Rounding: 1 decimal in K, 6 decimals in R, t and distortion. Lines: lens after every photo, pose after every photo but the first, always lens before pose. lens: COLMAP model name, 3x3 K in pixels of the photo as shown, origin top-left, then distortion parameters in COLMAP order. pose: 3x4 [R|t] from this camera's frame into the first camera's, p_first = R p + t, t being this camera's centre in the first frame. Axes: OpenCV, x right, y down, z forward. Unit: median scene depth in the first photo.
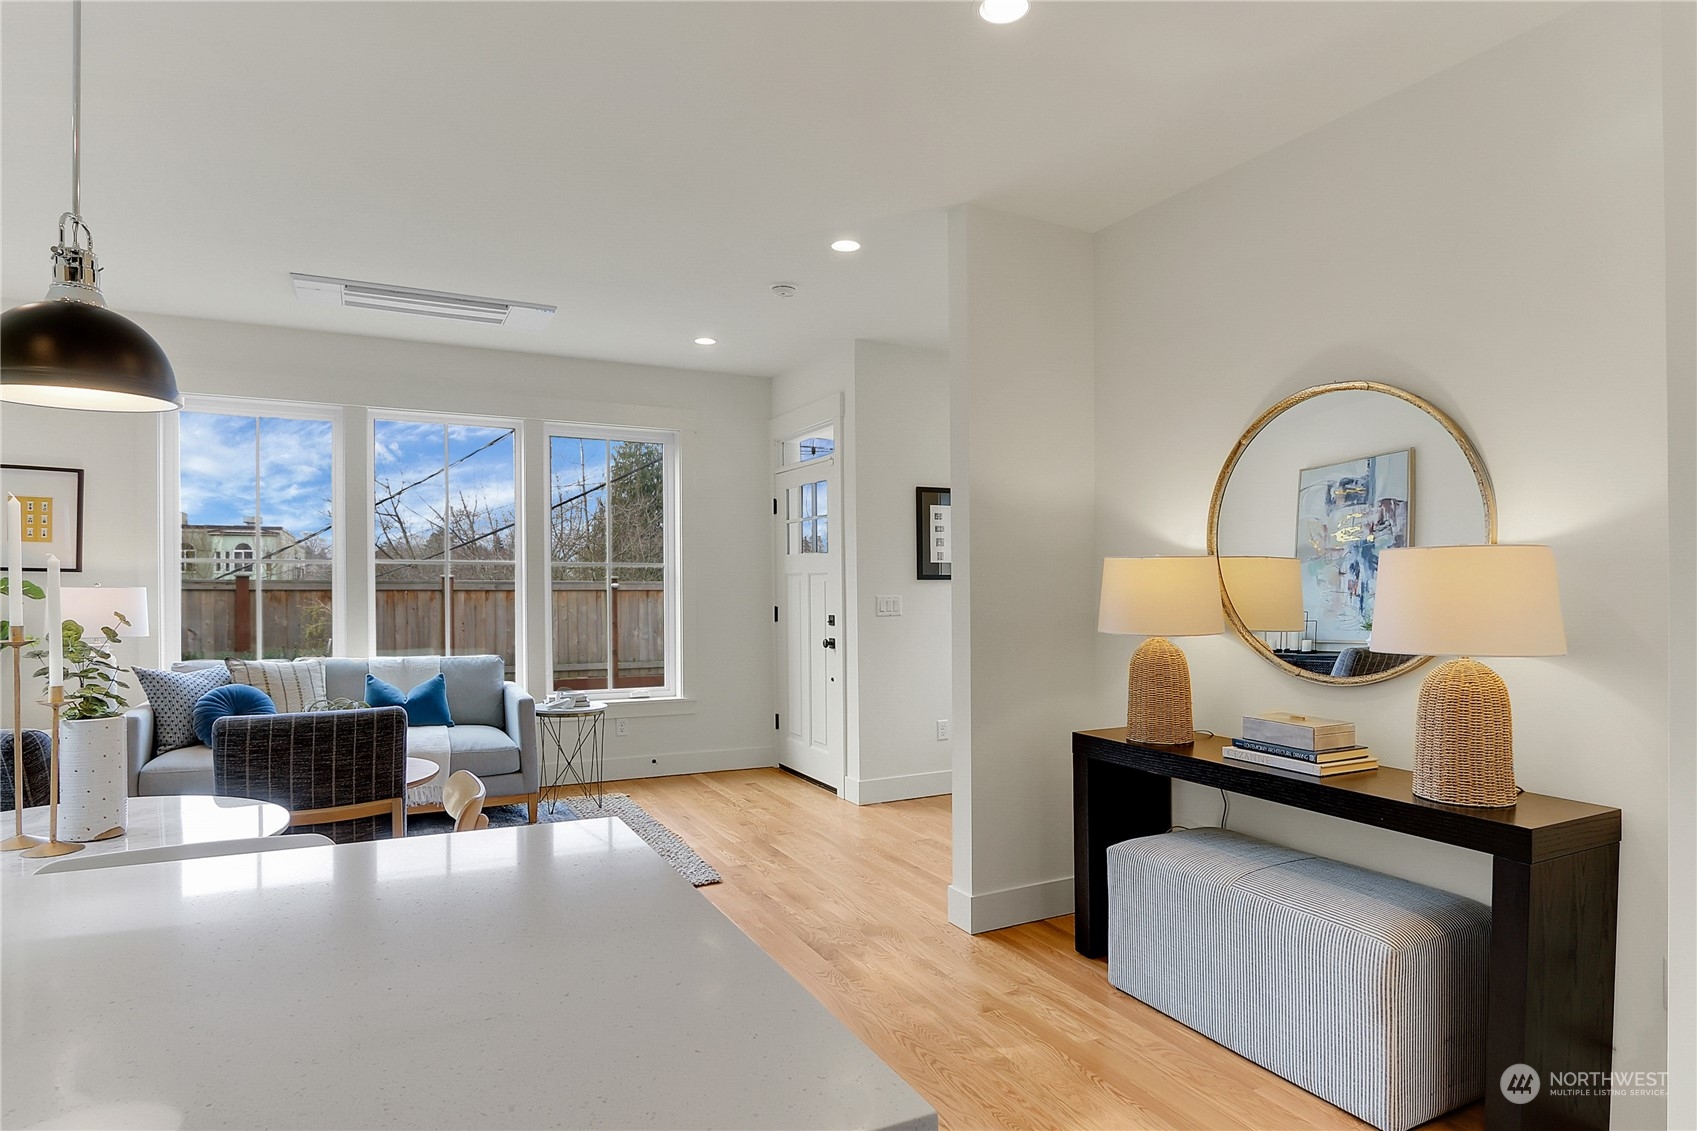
lens RADIAL K [[954.5, 0, 847.3], [0, 954.5, 582.4], [0, 0, 1]] dist [-0.019209, 0.010895]
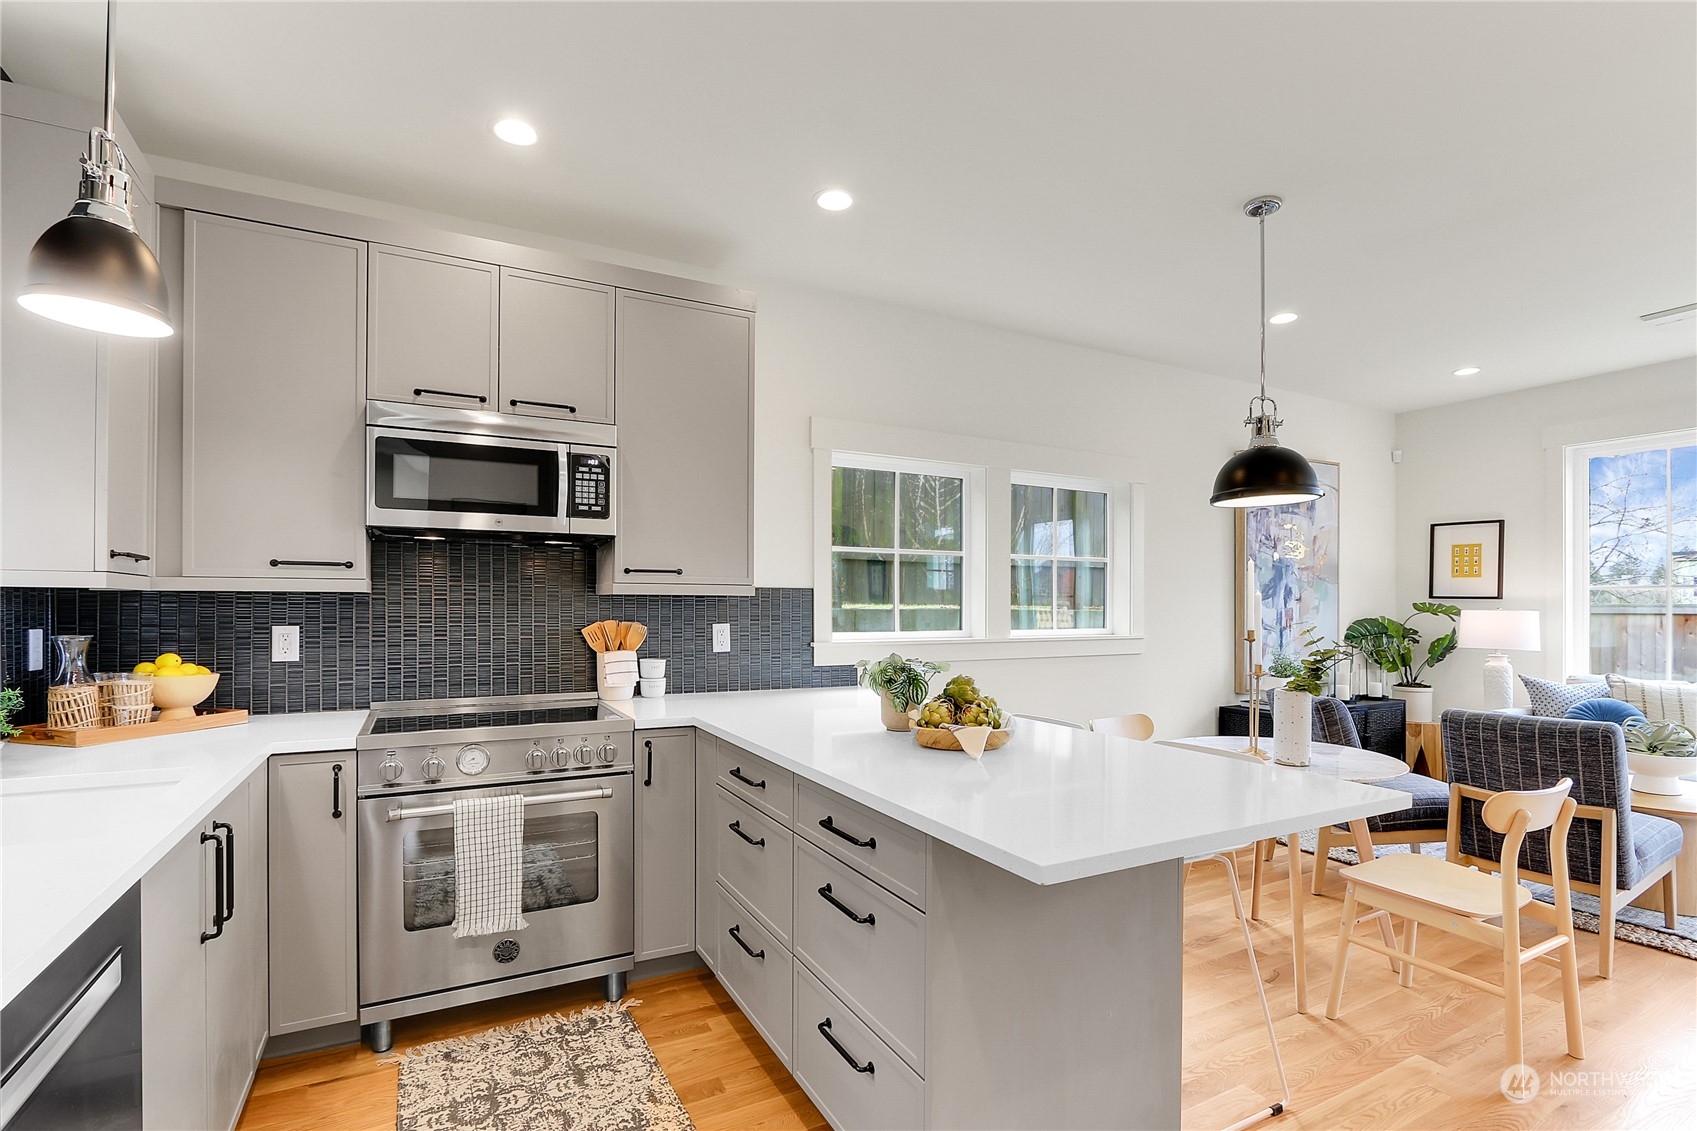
lens RADIAL K [[797.0, 0, 857.2], [0, 797.0, 603.4], [0, 0, 1]] dist [-0.008230, 0.001679]
pose [[0.035782, -0.004169, -0.999351, 0.219753], [-0.001718, 0.999990, -0.004233, 0.000921], [0.999358, 0.001869, 0.035775, 0.070249]]
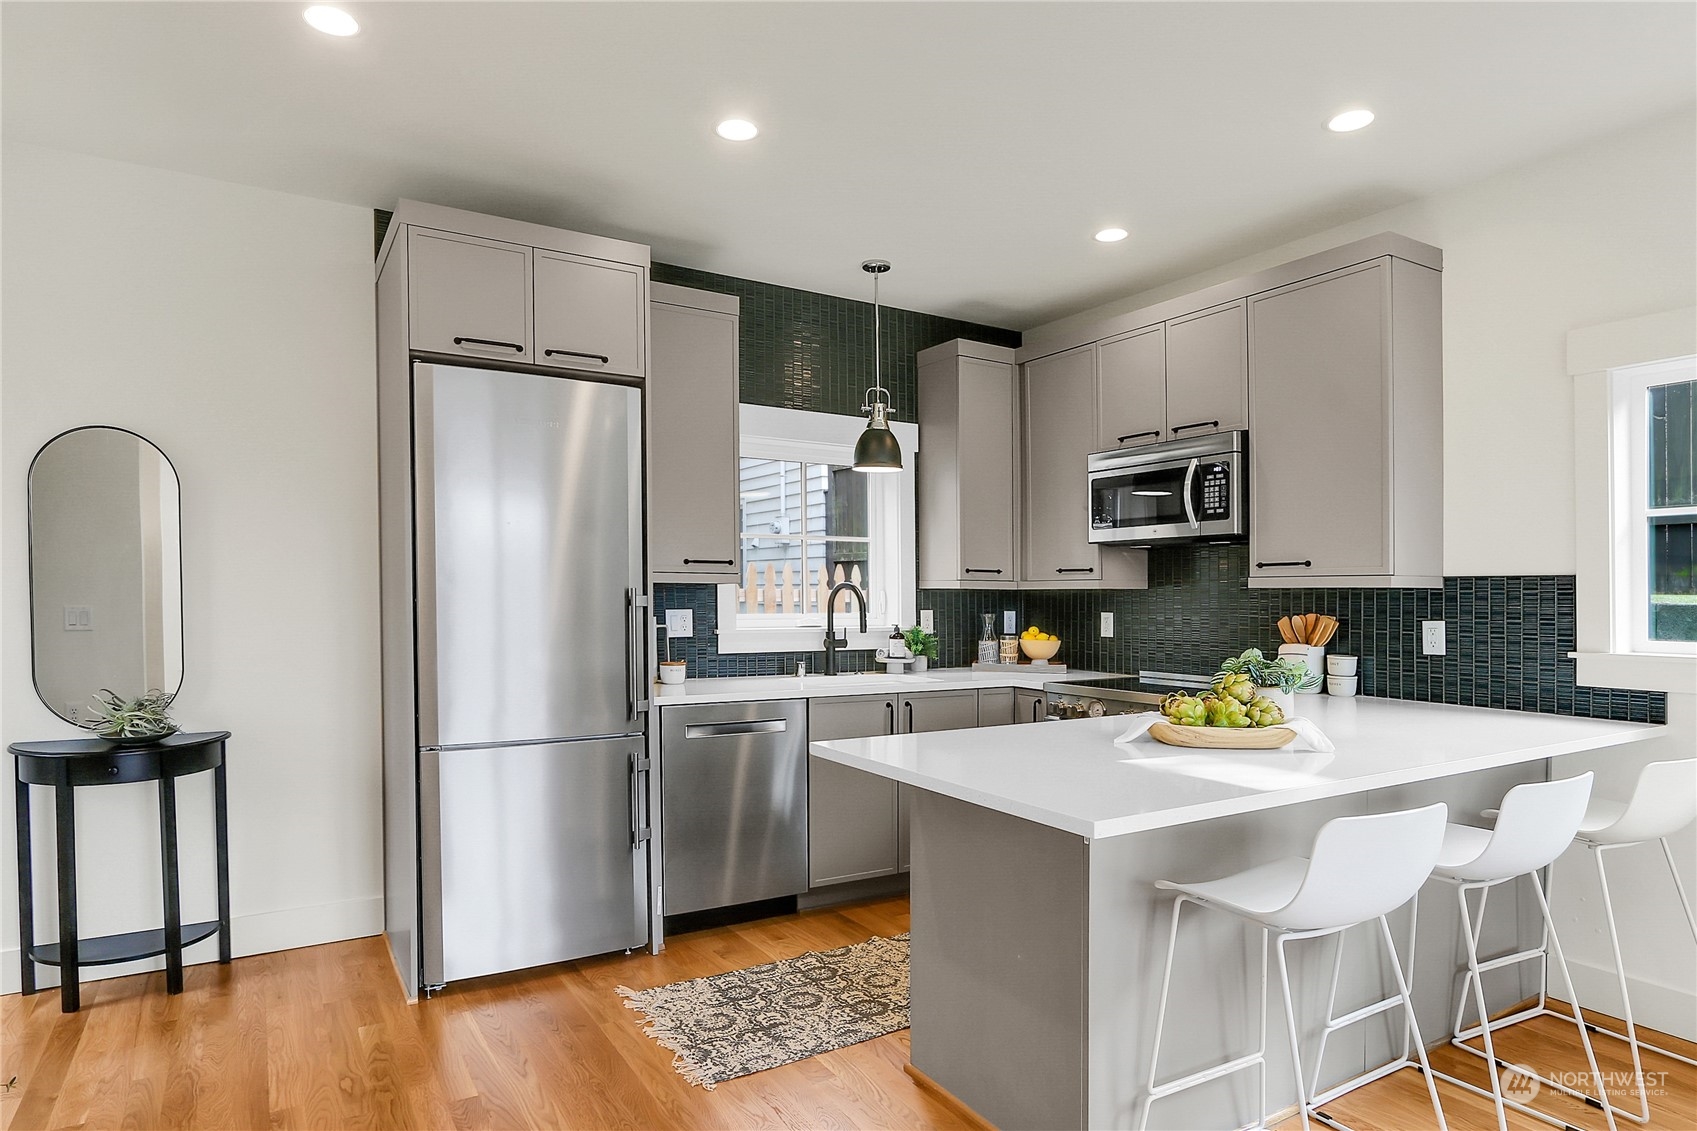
lens RADIAL K [[954.5, 0, 875.4], [0, 954.5, 613.7], [0, 0, 1]] dist [-0.019209, 0.010895]
pose [[-0.992101, -0.003520, -0.125389, 0.030656], [-0.005767, 0.999829, 0.017564, 0.000753], [0.125305, 0.018149, -0.991952, 0.558350]]
